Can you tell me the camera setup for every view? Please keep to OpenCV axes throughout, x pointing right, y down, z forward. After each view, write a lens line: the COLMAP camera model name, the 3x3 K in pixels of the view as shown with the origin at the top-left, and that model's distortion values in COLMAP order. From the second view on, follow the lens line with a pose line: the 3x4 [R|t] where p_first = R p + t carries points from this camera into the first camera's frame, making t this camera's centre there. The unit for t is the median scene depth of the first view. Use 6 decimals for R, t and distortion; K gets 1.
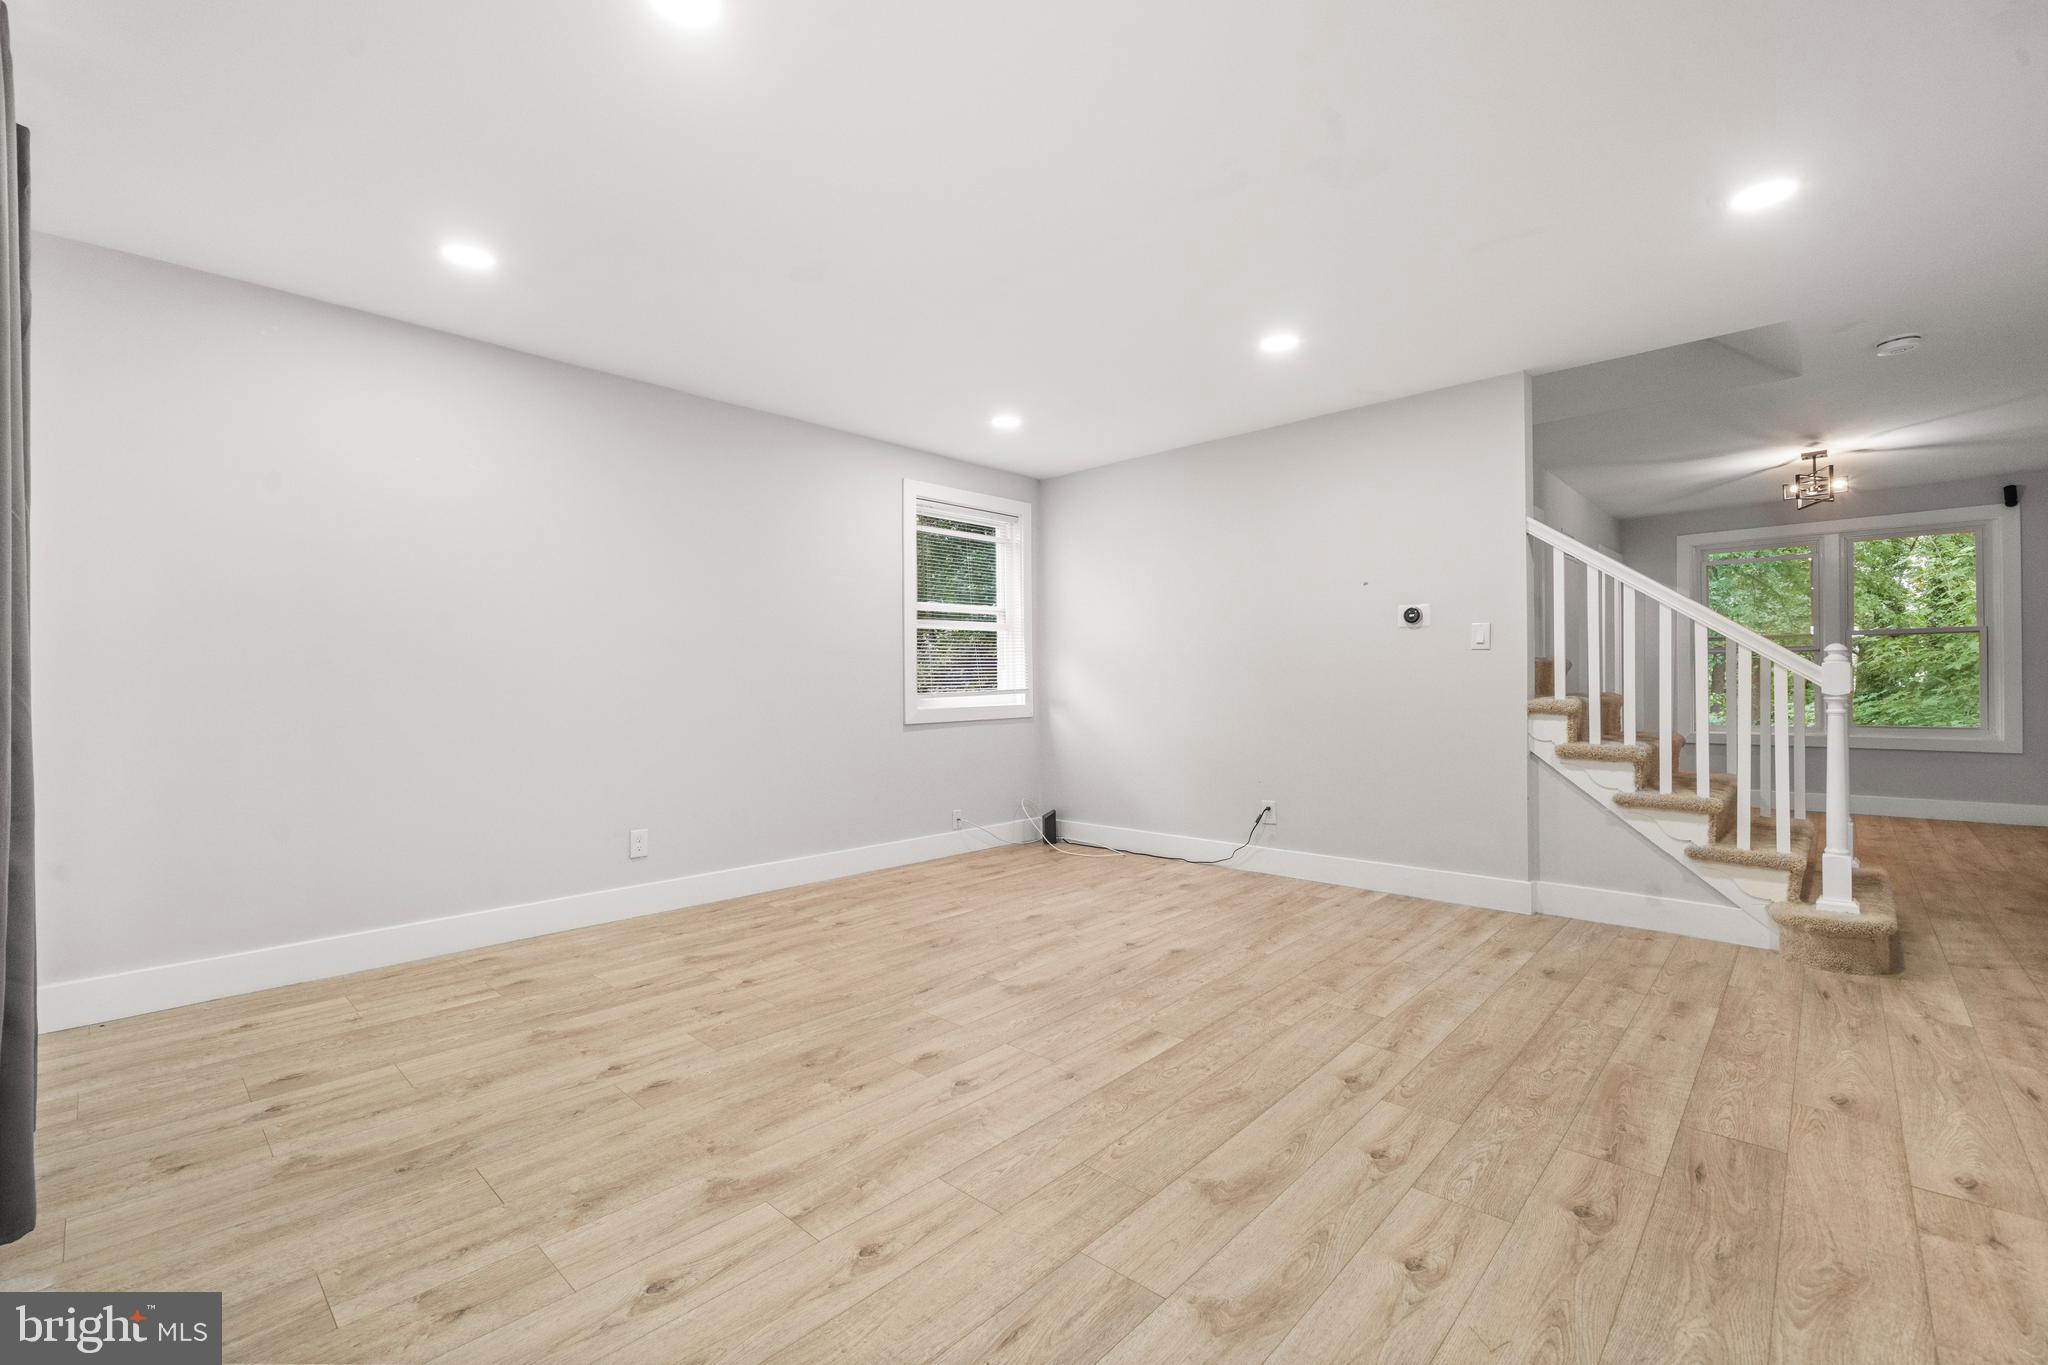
lens RADIAL K [[885.6, 0, 1024.0], [0, 885.6, 682.5], [0, 0, 1]] dist [-0.001426, 0.000252]
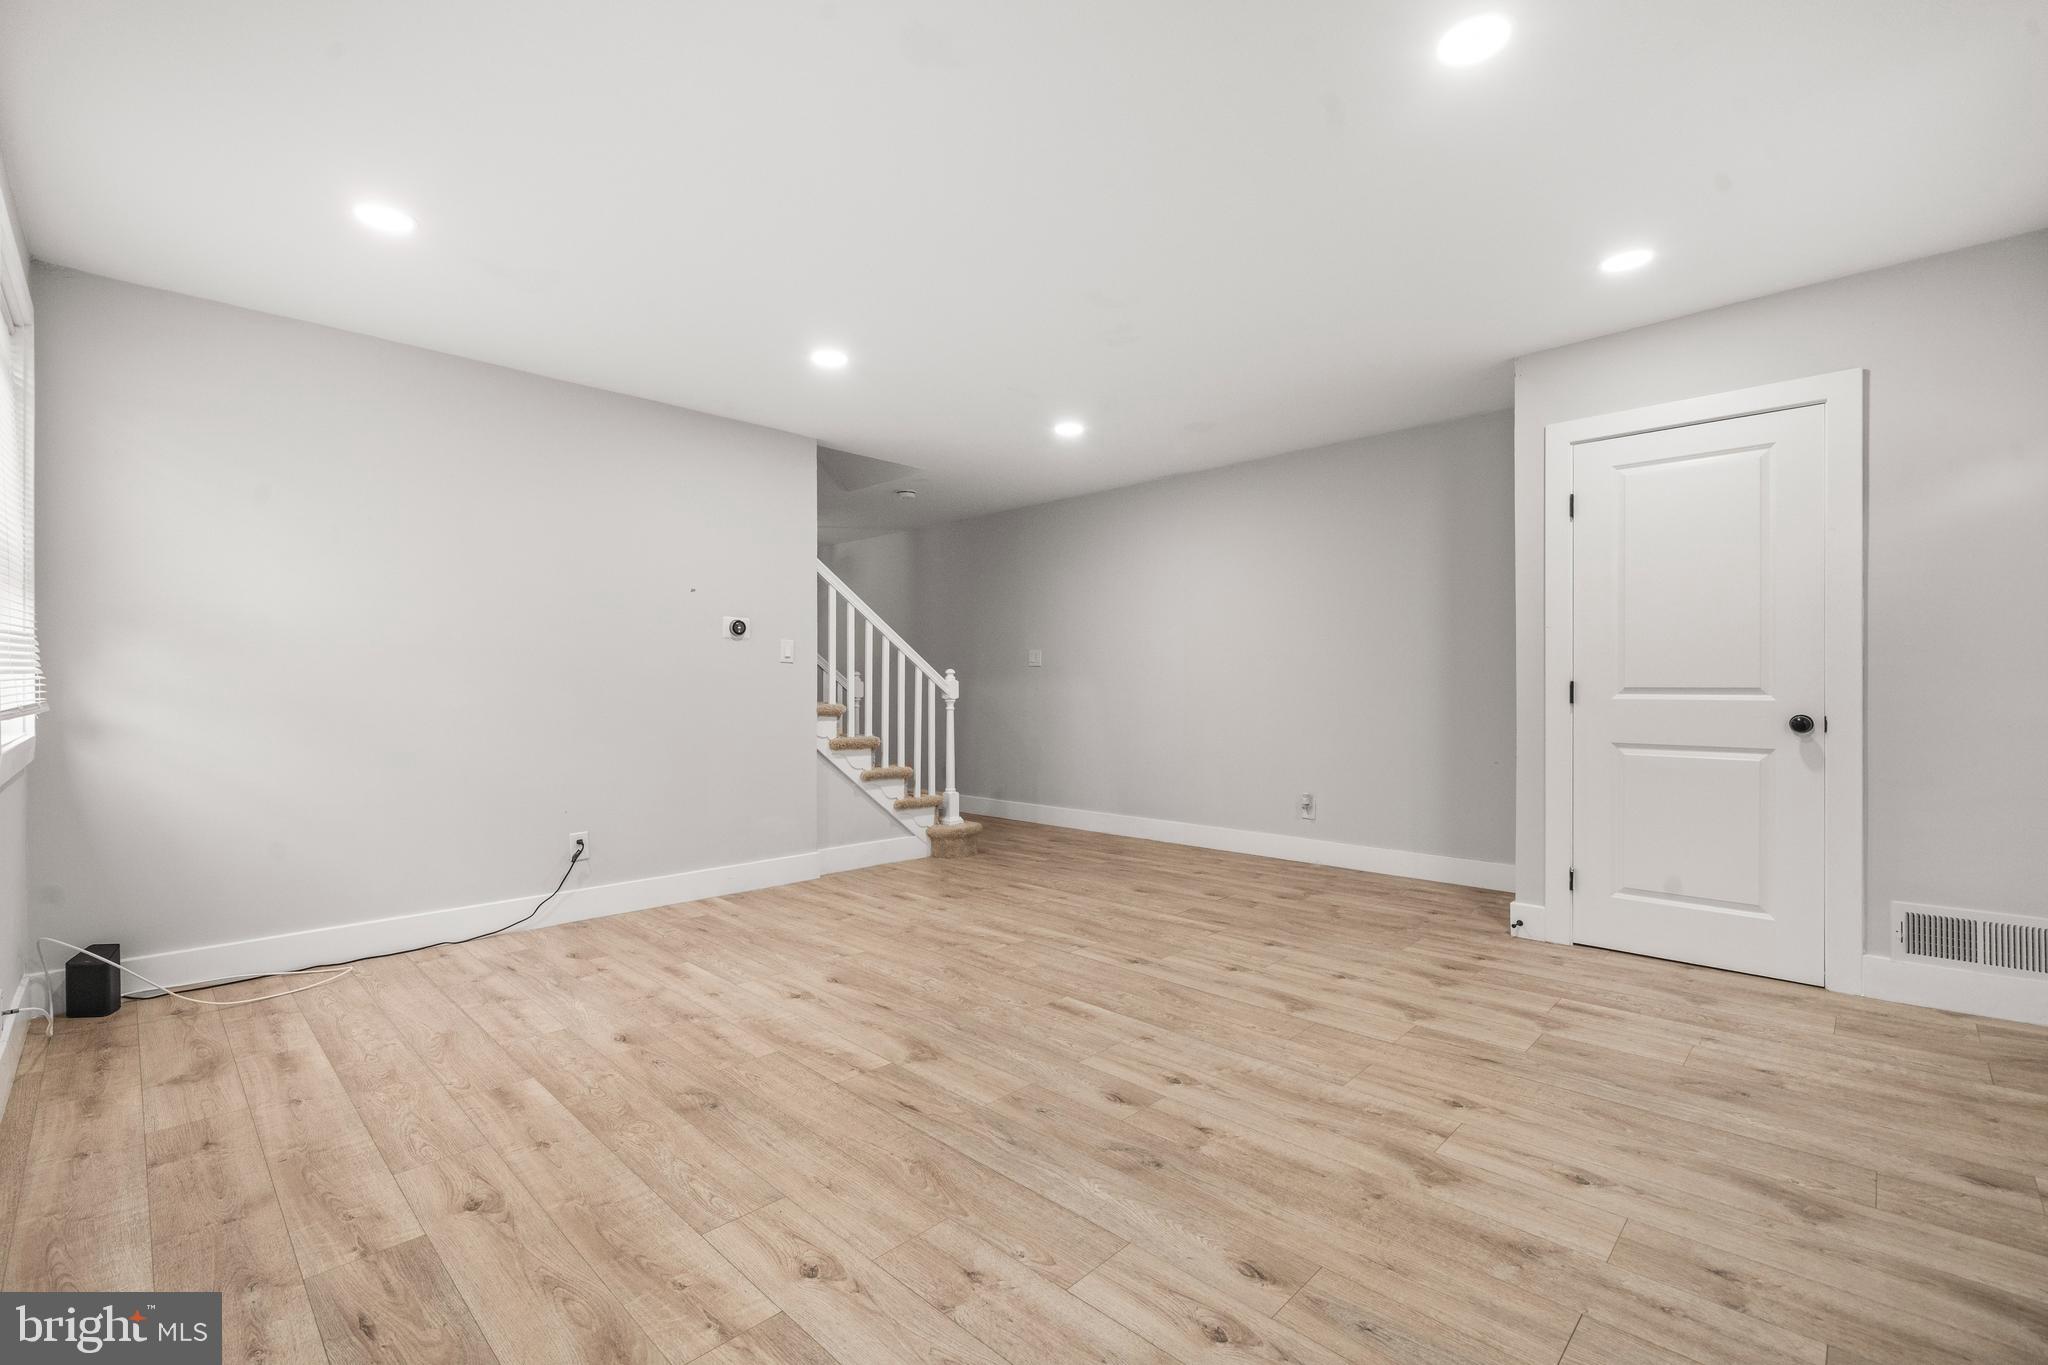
lens RADIAL K [[870.1, 0, 1023.9], [0, 870.1, 695.9], [0, 0, 1]] dist [-0.000929, -0.000050]
pose [[0.022183, -0.003816, 0.999747, -0.954491], [-0.002693, 0.999989, 0.003877, 0.001398], [-0.999750, -0.002779, 0.022172, 1.016257]]
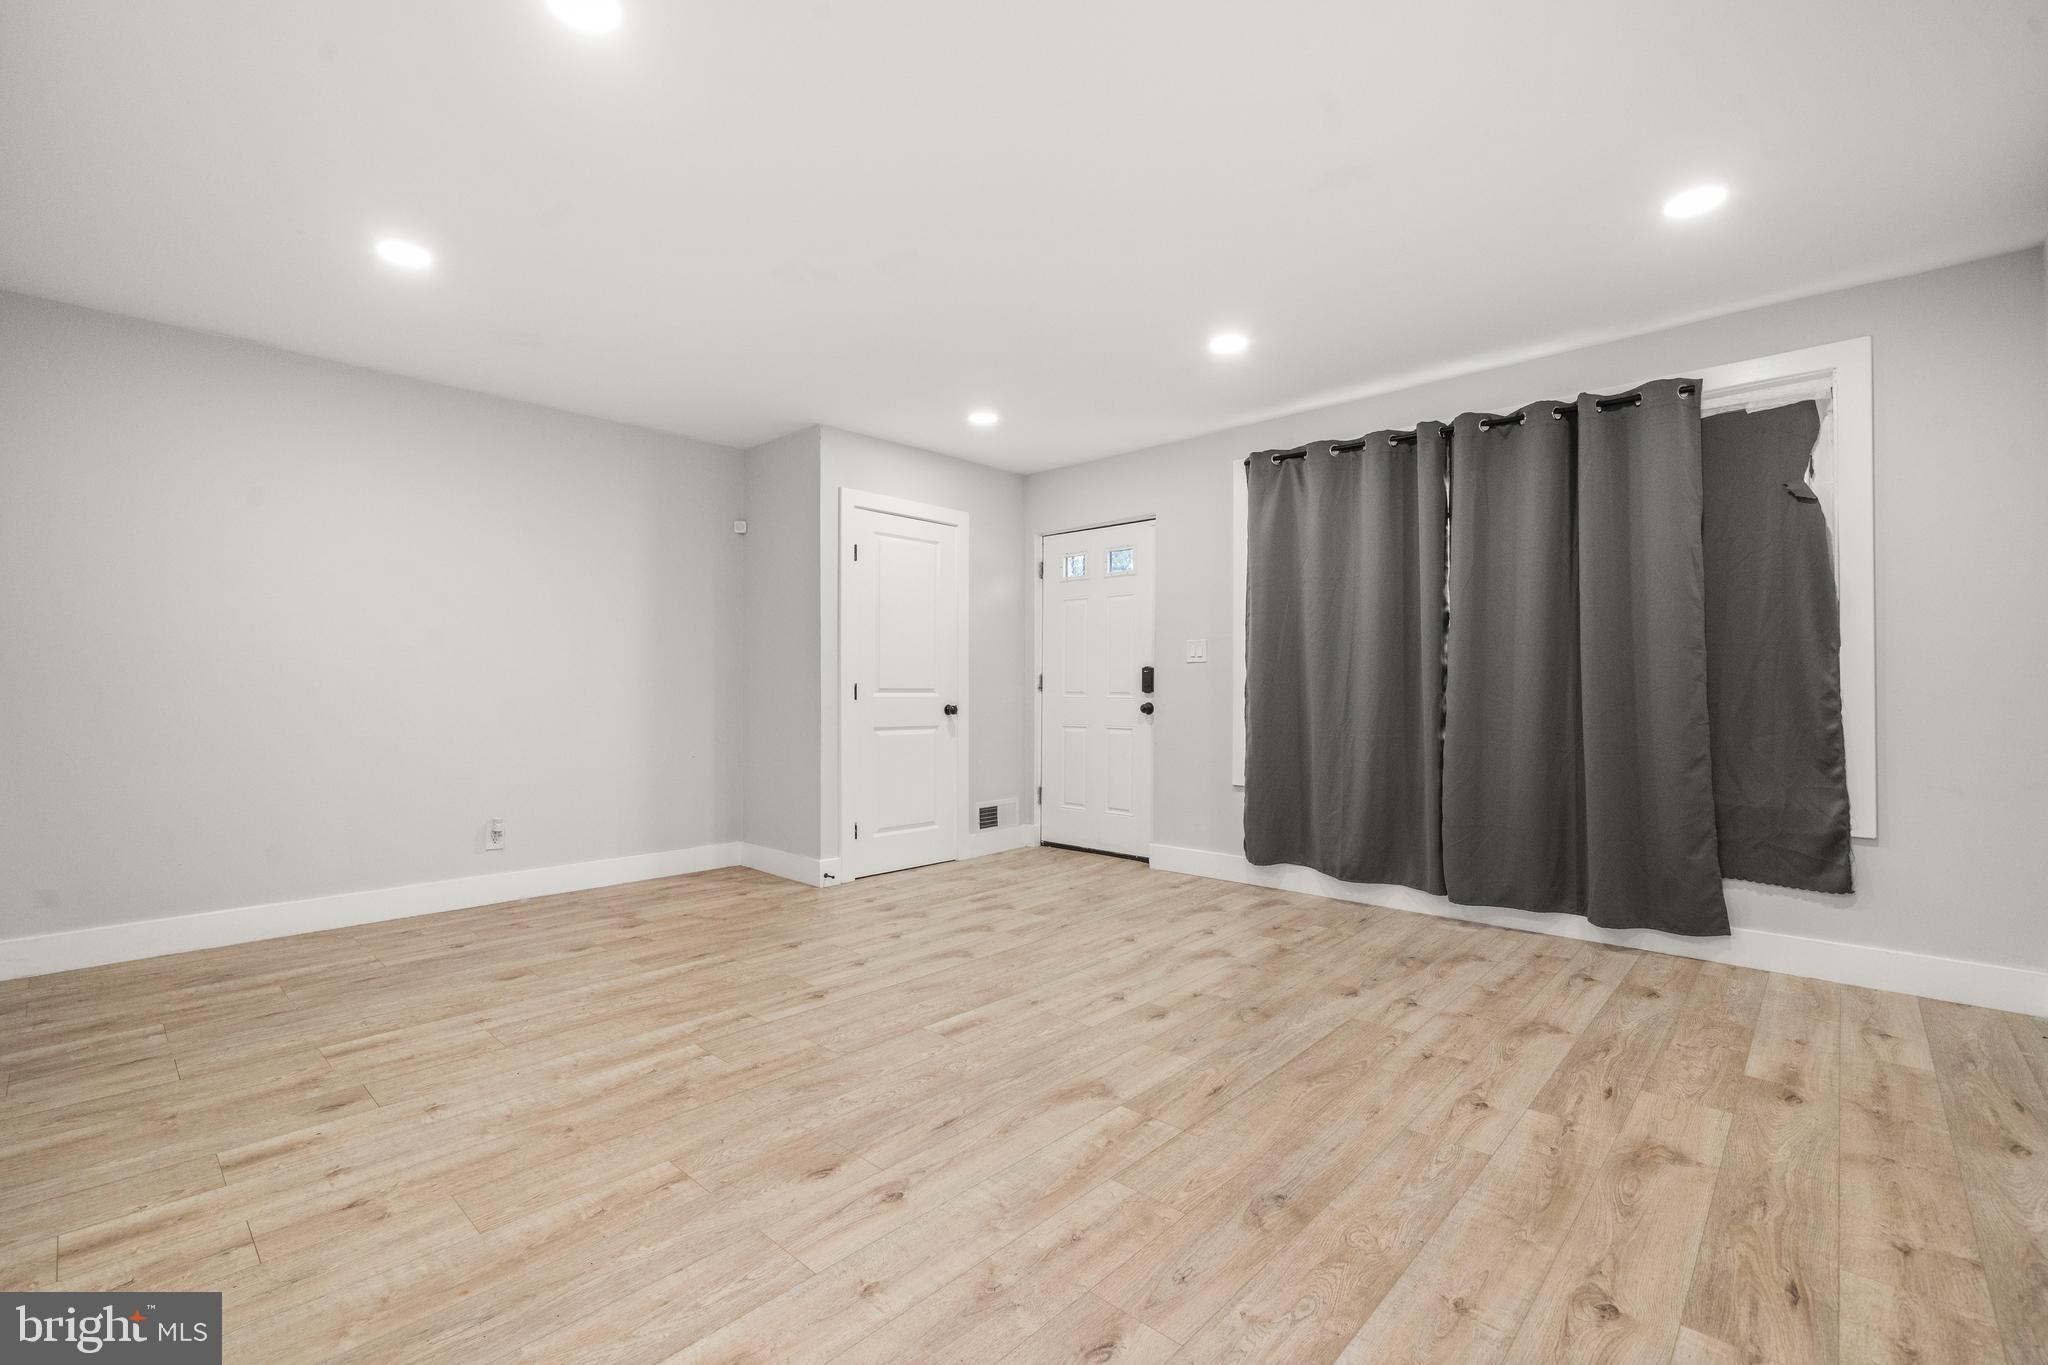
lens RADIAL K [[874.0, 0, 999.0], [0, 874.0, 686.0], [0, 0, 1]] dist [-0.001017, -0.000041]
pose [[-0.999613, 0.008204, 0.026581, 0.058655], [0.007879, 0.999893, -0.012315, 0.012005], [-0.026679, -0.012100, -0.999571, 2.005582]]
